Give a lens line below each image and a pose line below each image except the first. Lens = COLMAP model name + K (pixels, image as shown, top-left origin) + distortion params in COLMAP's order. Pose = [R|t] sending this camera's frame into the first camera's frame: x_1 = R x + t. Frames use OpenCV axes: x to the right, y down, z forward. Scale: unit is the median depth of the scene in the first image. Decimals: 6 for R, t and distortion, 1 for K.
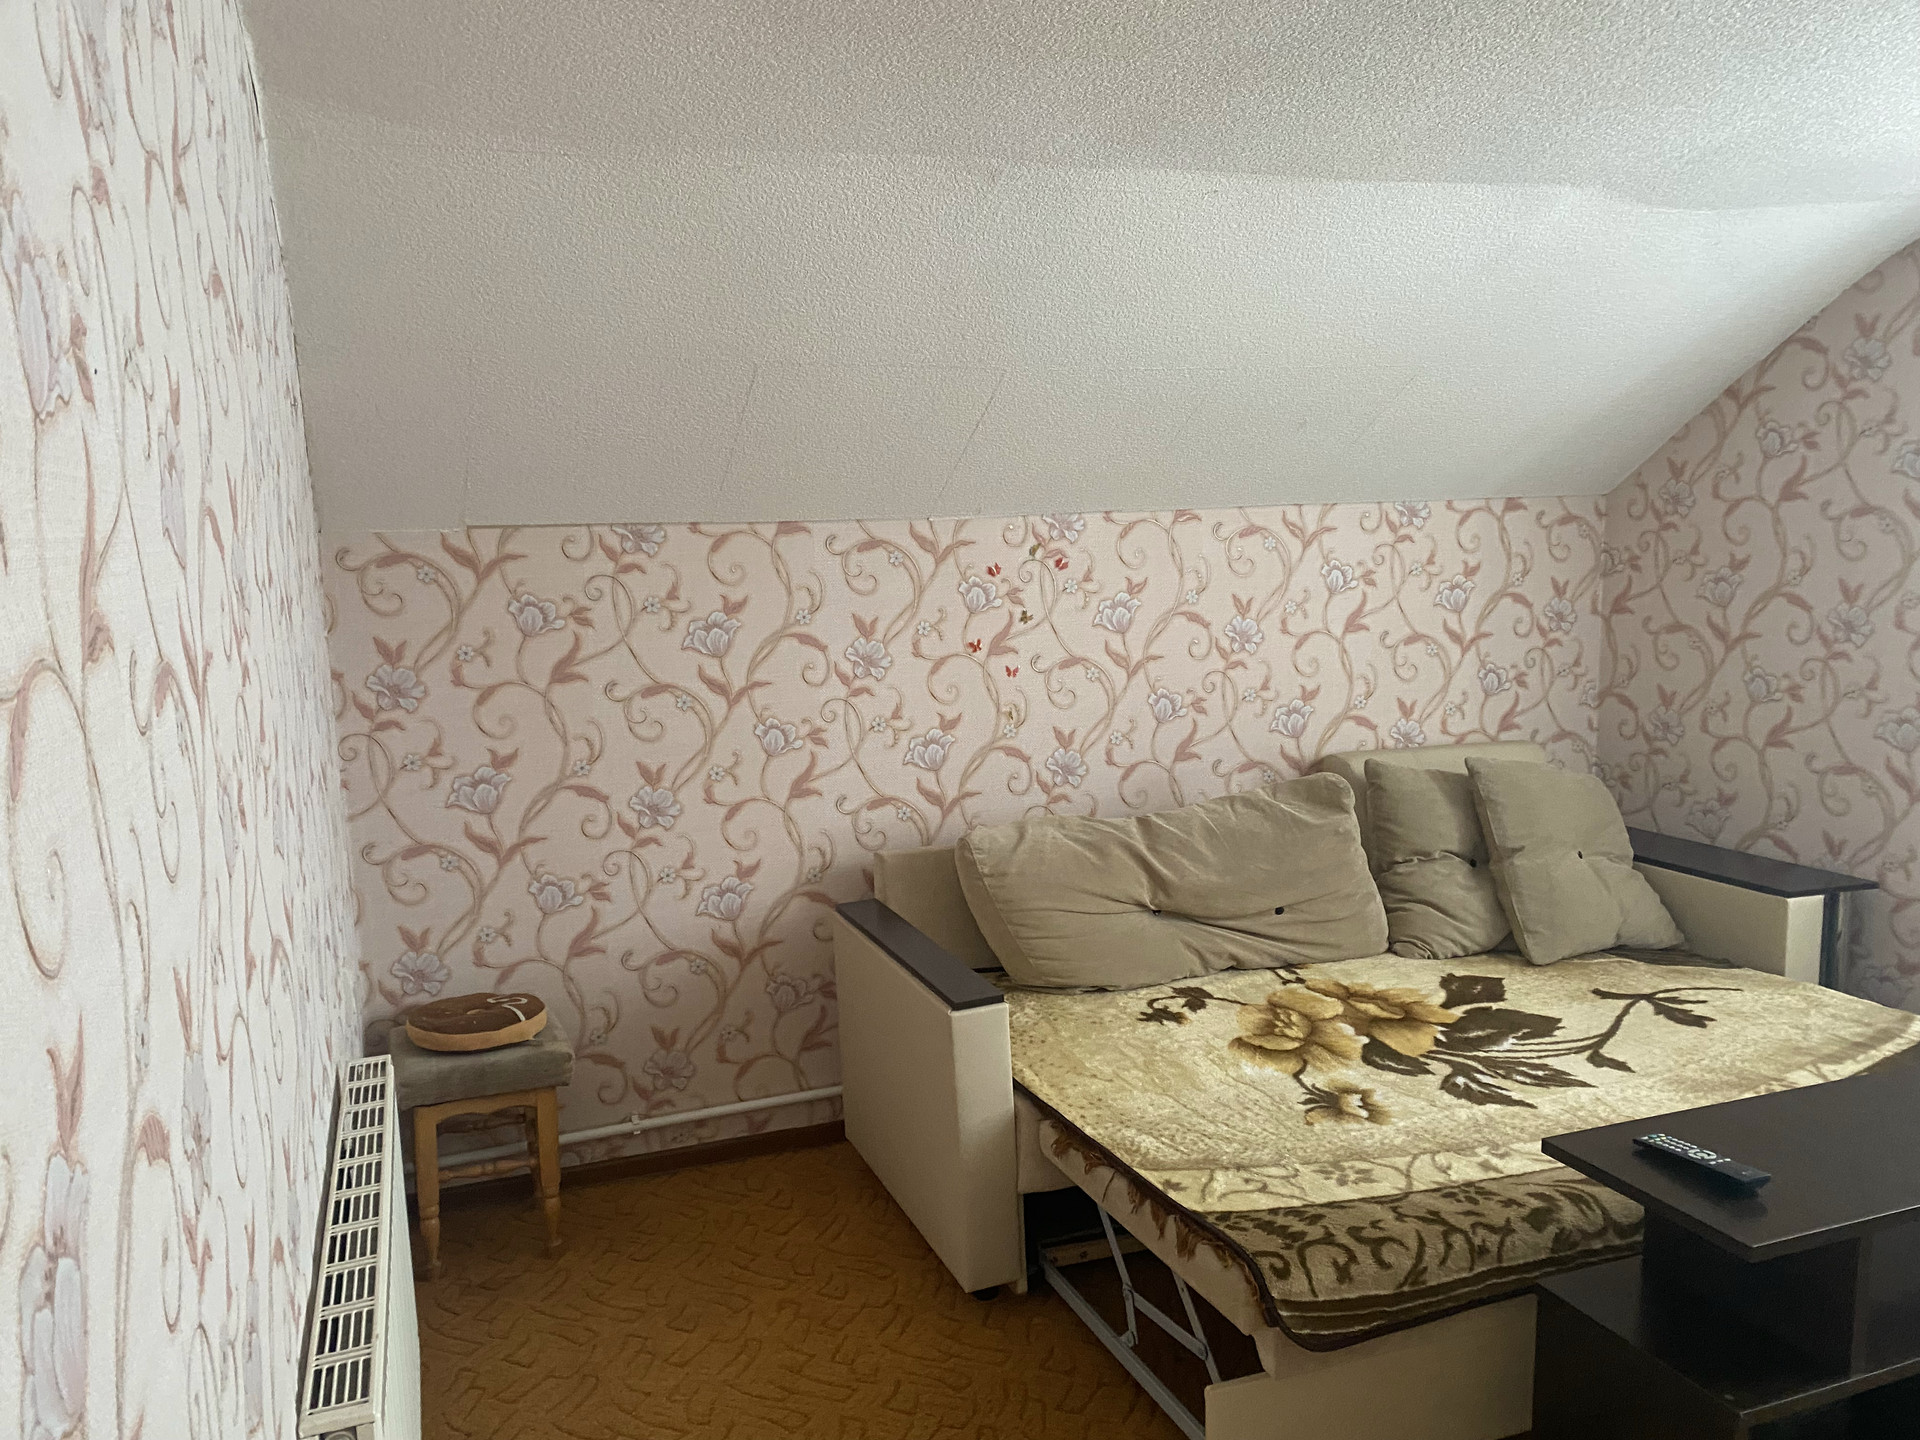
lens RADIAL K [[1413.3, 0, 961.8], [0, 1413.3, 692.6], [0, 0, 1]] dist [0.115681, -0.257817]
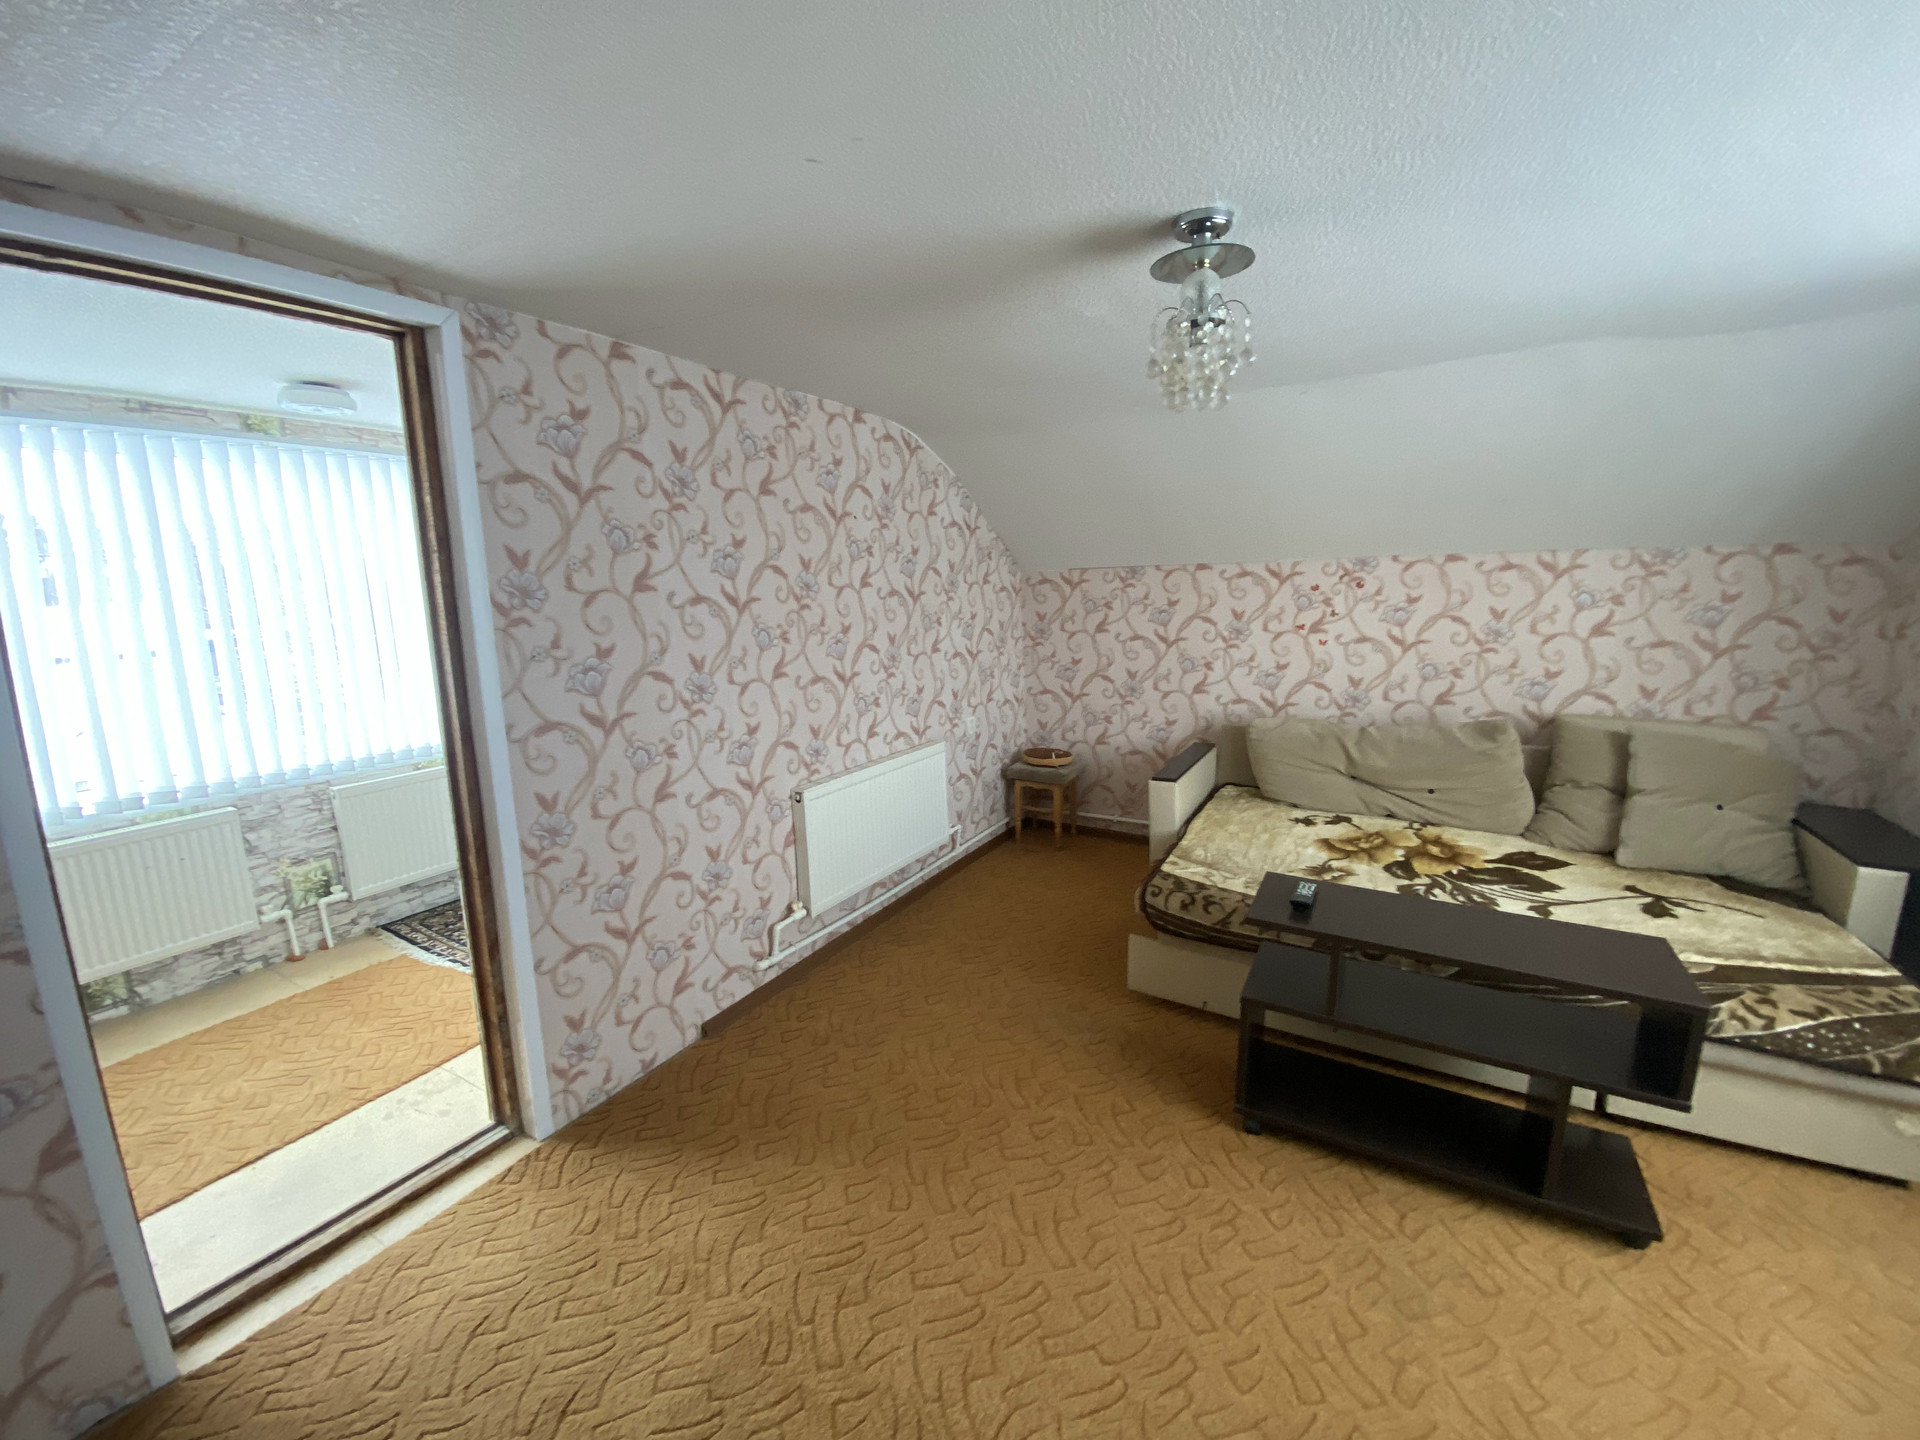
lens RADIAL K [[762.5, 0, 960.0], [0, 762.5, 720.0], [0, 0, 1]] dist [-0.055899, -0.000150]
pose [[0.594650, 0.138871, -0.791900, 0.617419], [-0.075544, 0.990263, 0.116929, 0.007420], [0.800428, -0.009708, 0.599351, 0.018536]]
